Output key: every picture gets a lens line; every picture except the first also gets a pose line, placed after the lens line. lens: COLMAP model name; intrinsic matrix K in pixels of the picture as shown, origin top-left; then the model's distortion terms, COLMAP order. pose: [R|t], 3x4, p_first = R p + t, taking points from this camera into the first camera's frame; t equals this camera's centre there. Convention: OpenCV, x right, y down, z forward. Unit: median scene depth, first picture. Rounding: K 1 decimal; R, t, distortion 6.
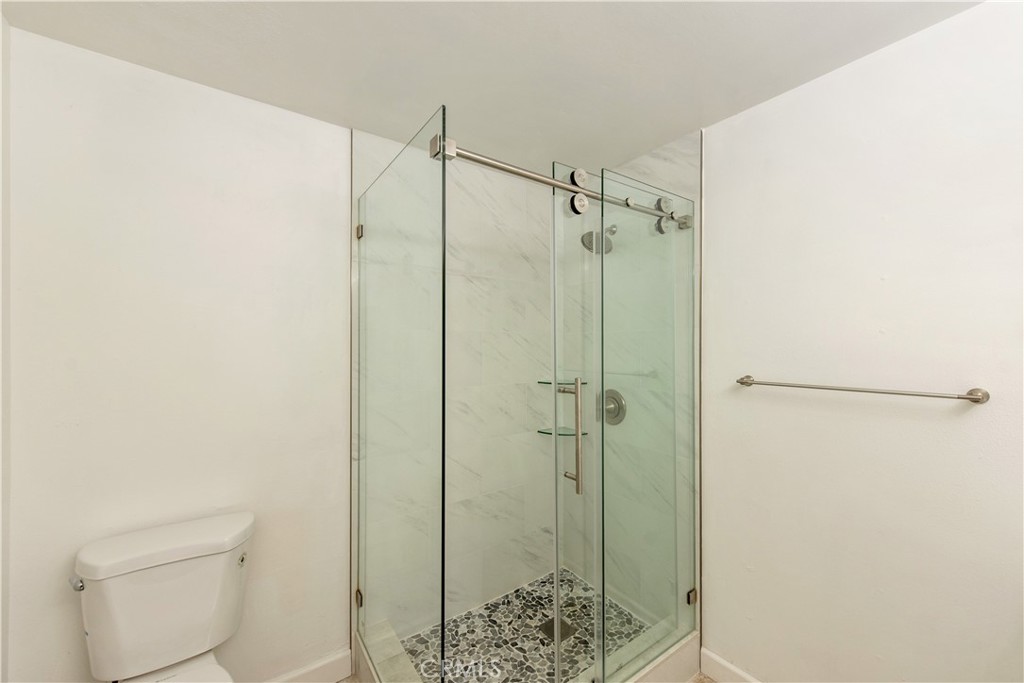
lens RADIAL K [[403.7, 0, 509.1], [0, 403.7, 350.2], [0, 0, 1]] dist [0.005877, -0.000310]
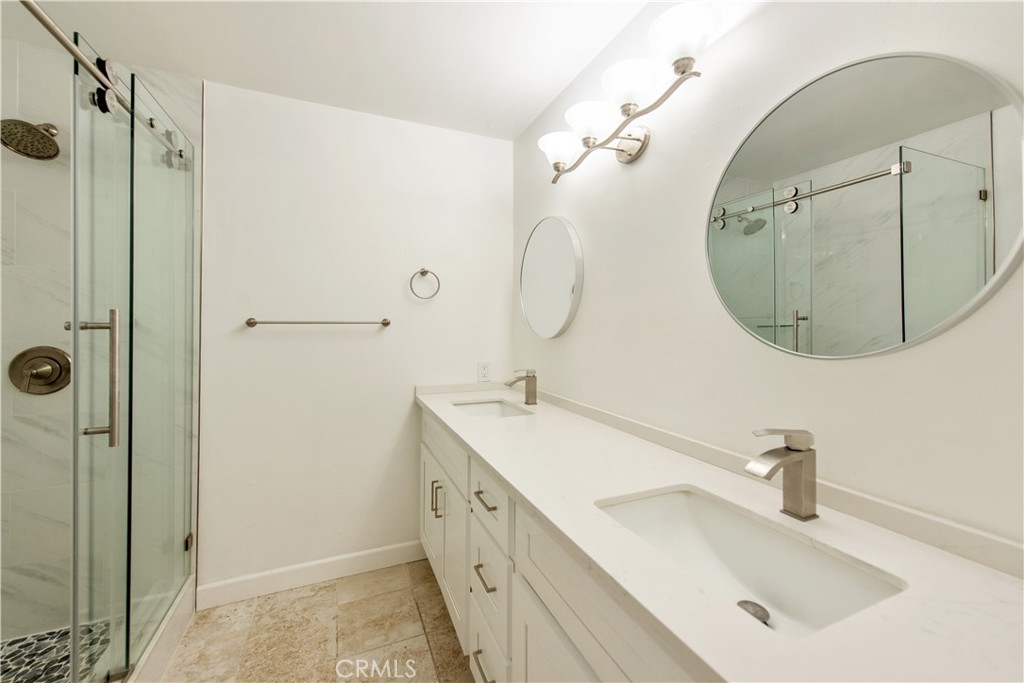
lens RADIAL K [[397.2, 0, 512.5], [0, 397.2, 343.9], [0, 0, 1]] dist [0.006618, -0.000266]
pose [[0.220203, -0.050307, 0.974156, -0.352901], [0.005206, 0.998716, 0.050399, 0.076750], [-0.975440, -0.006027, 0.220182, -0.003640]]
